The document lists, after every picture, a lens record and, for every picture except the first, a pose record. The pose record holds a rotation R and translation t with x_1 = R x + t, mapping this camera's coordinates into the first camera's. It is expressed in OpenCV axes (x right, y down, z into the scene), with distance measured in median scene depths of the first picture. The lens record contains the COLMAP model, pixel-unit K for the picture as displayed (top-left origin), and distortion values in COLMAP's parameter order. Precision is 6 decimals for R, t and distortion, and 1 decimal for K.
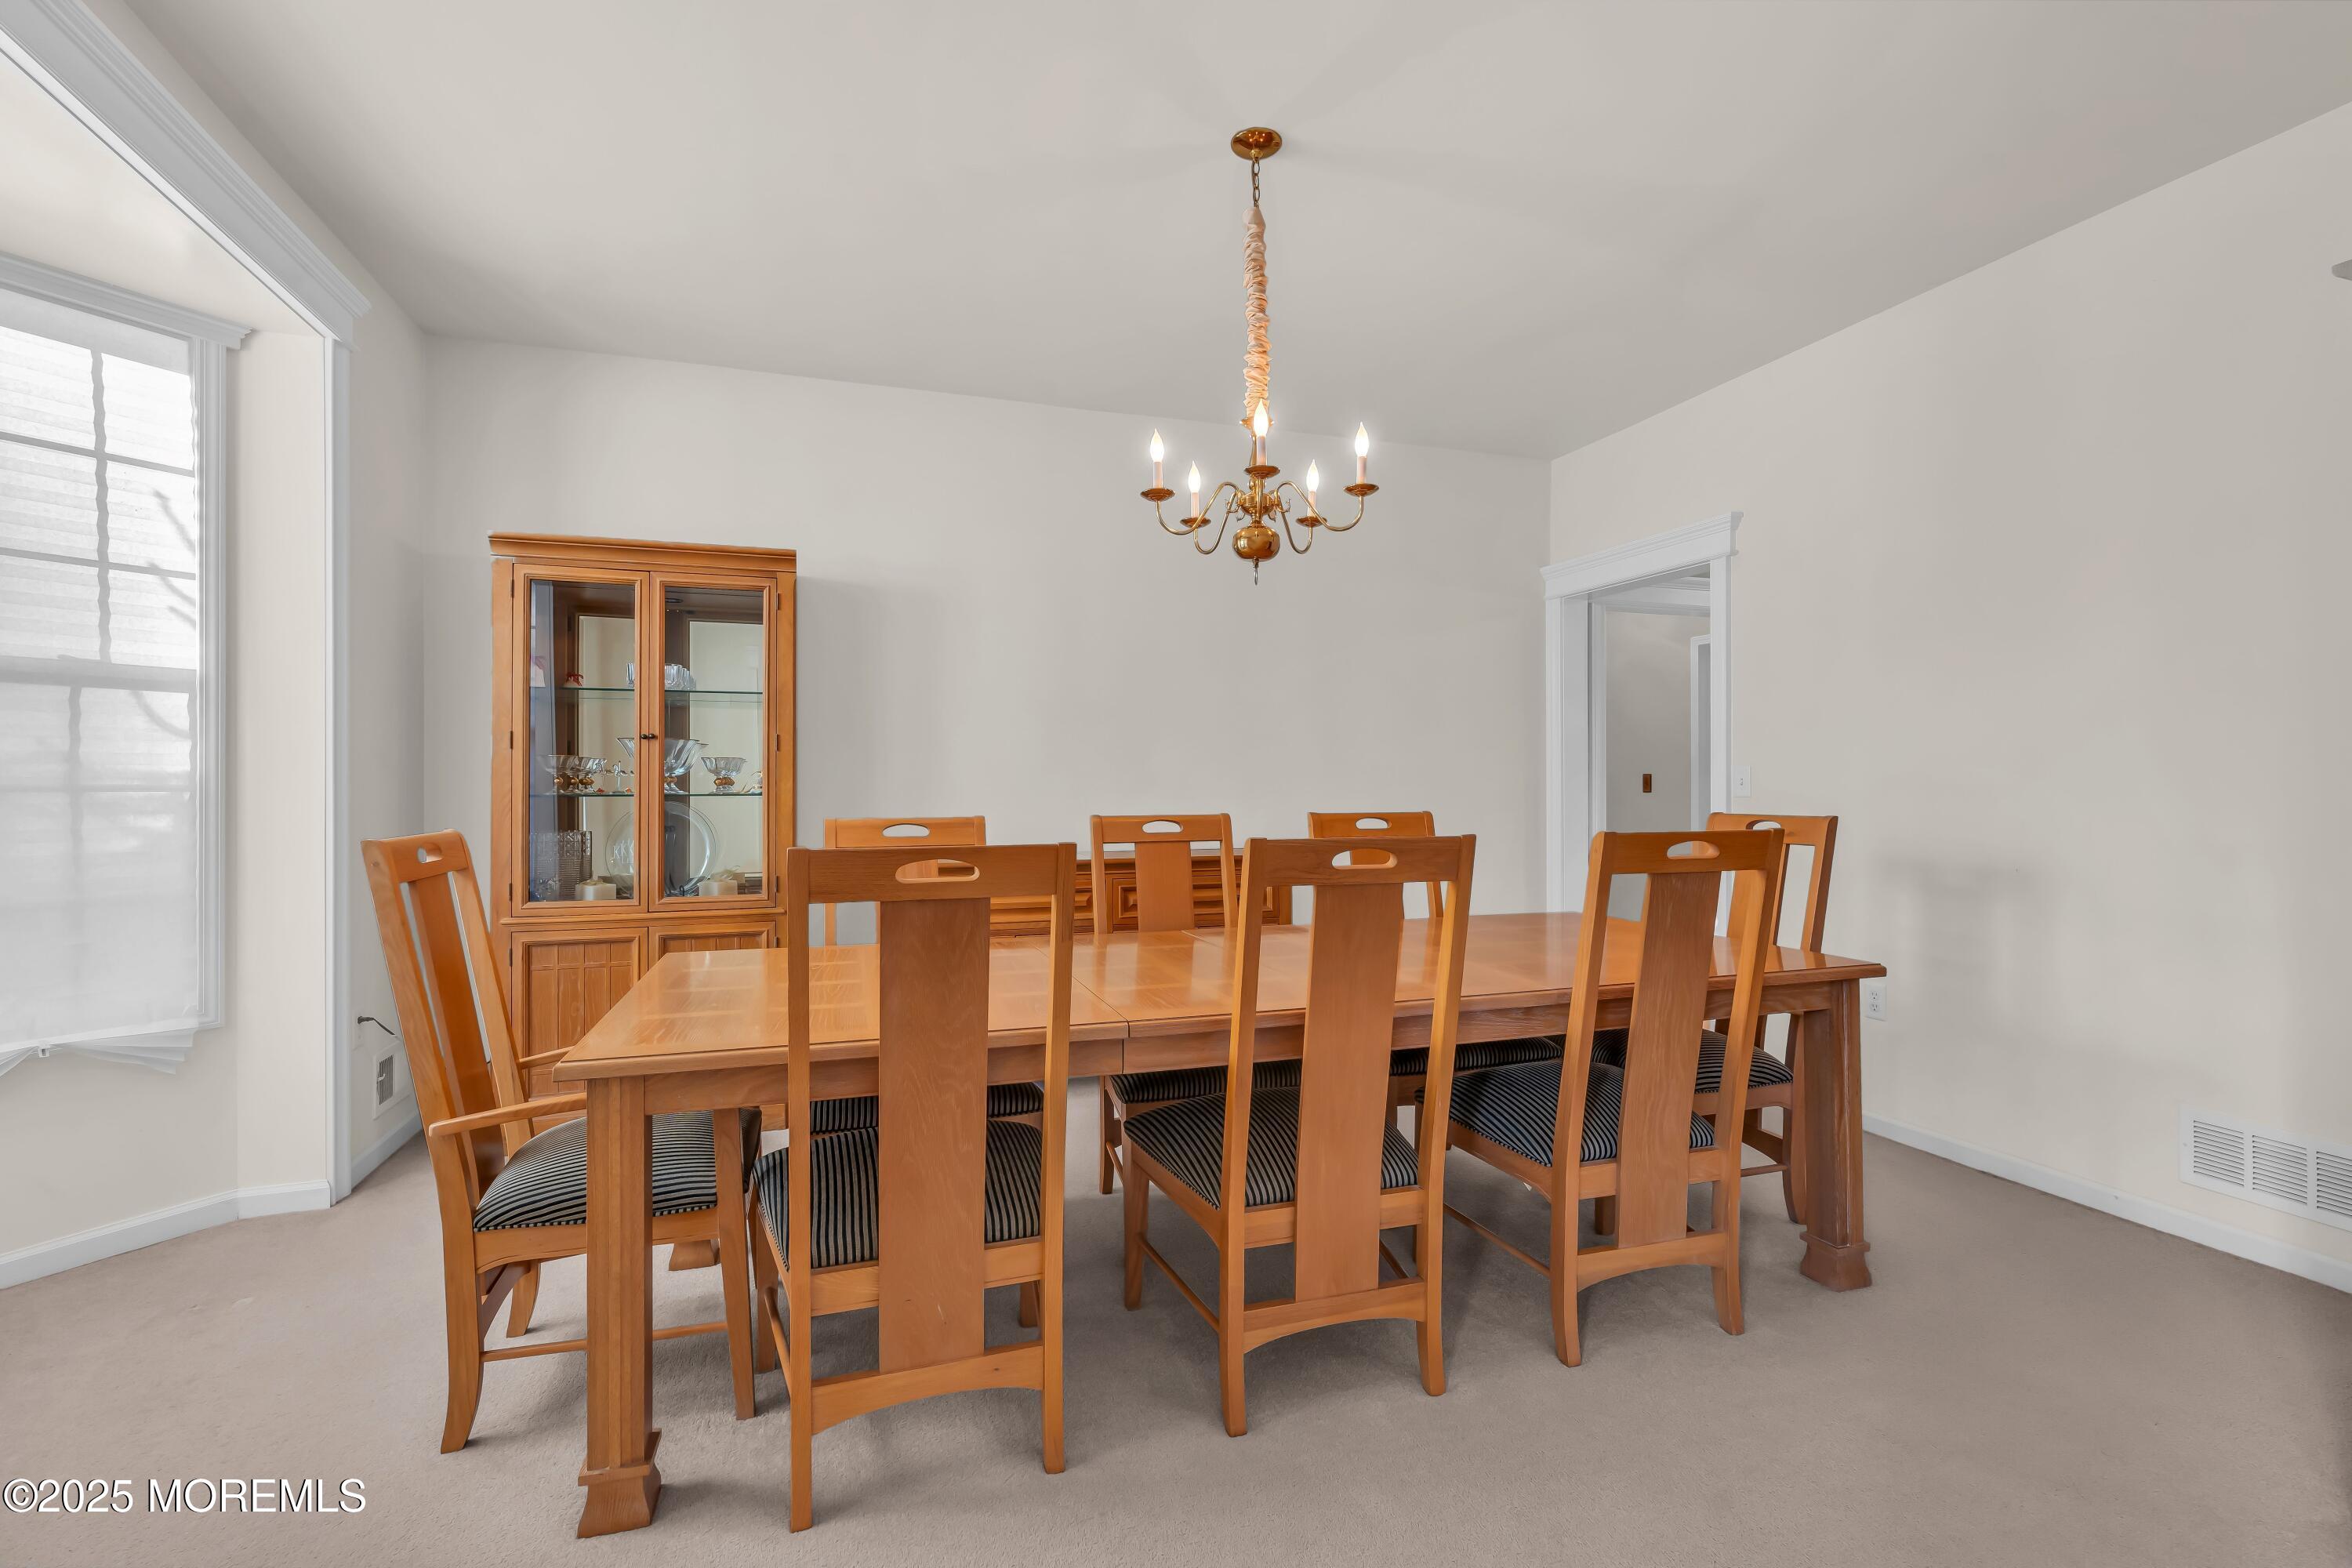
lens RADIAL K [[1065.1, 0, 1173.6], [0, 1065.1, 782.9], [0, 0, 1]] dist [-0.012026, 0.002981]
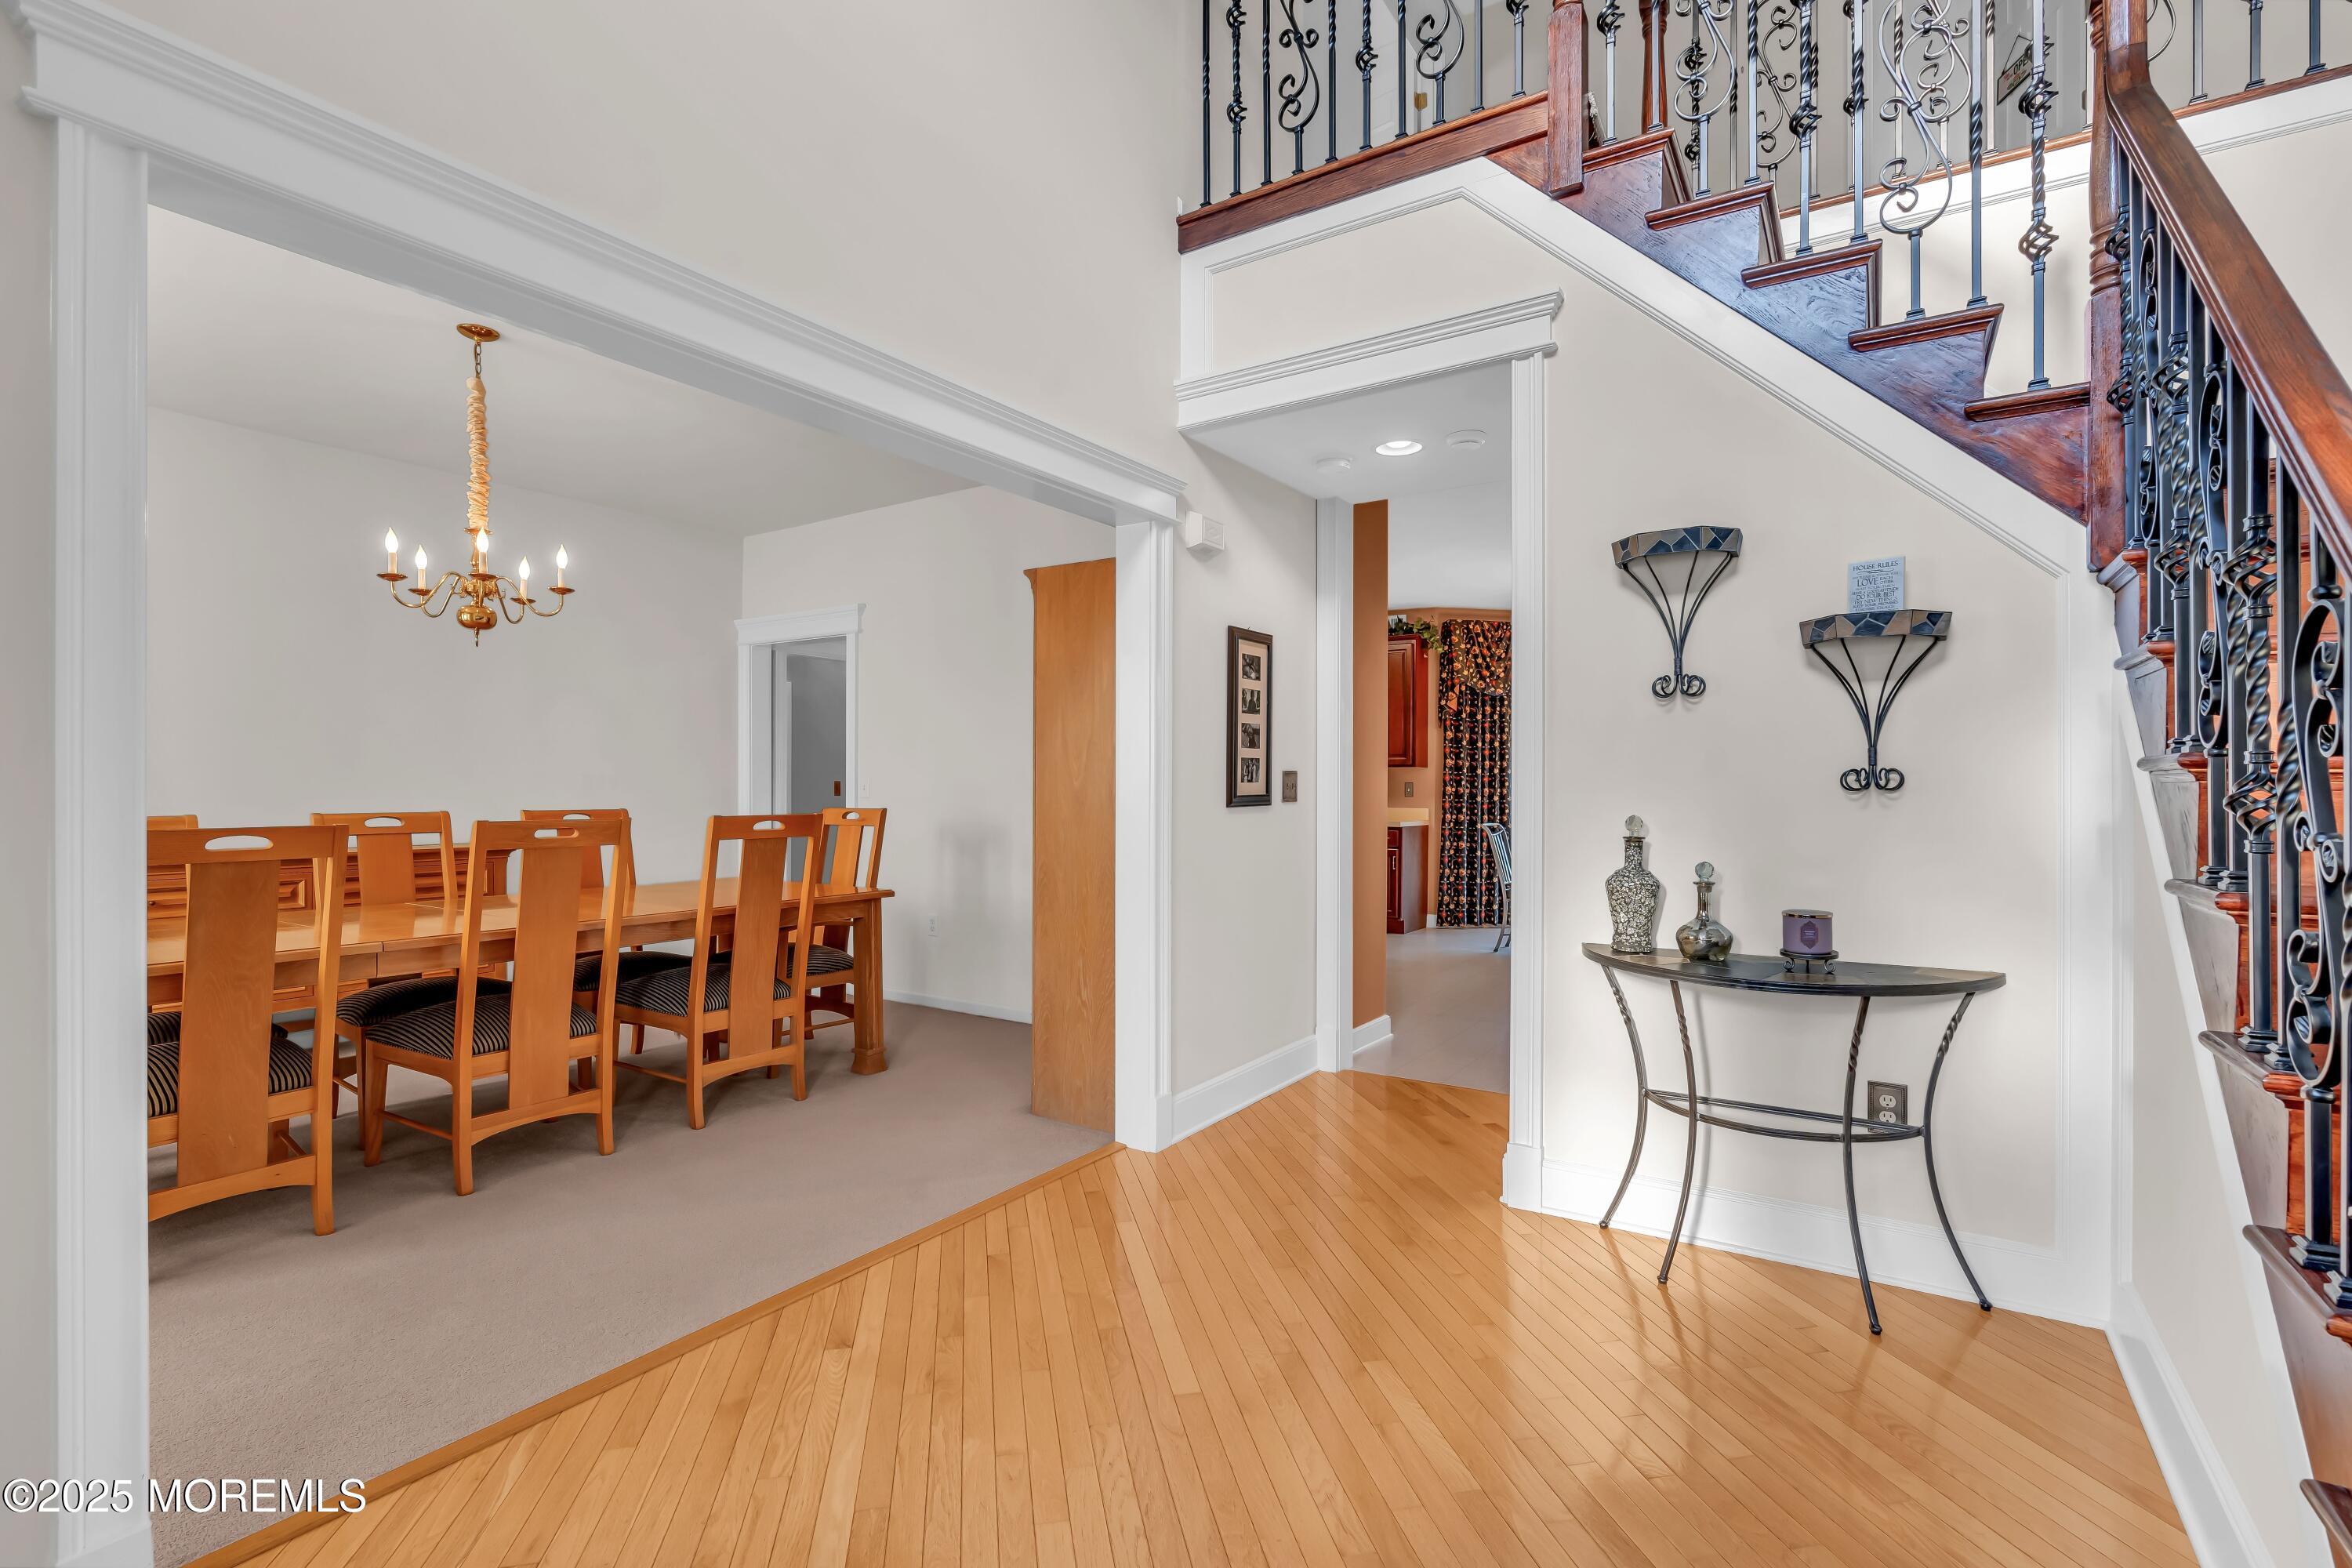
lens RADIAL K [[1065.1, 0, 1172.2], [0, 1065.1, 788.2], [0, 0, 1]] dist [-0.012026, 0.002981]
pose [[0.787449, -0.001125, 0.616379, -0.065241], [-0.000839, 0.999995, 0.002897, -0.005431], [-0.616379, -0.002798, 0.787444, -0.690974]]
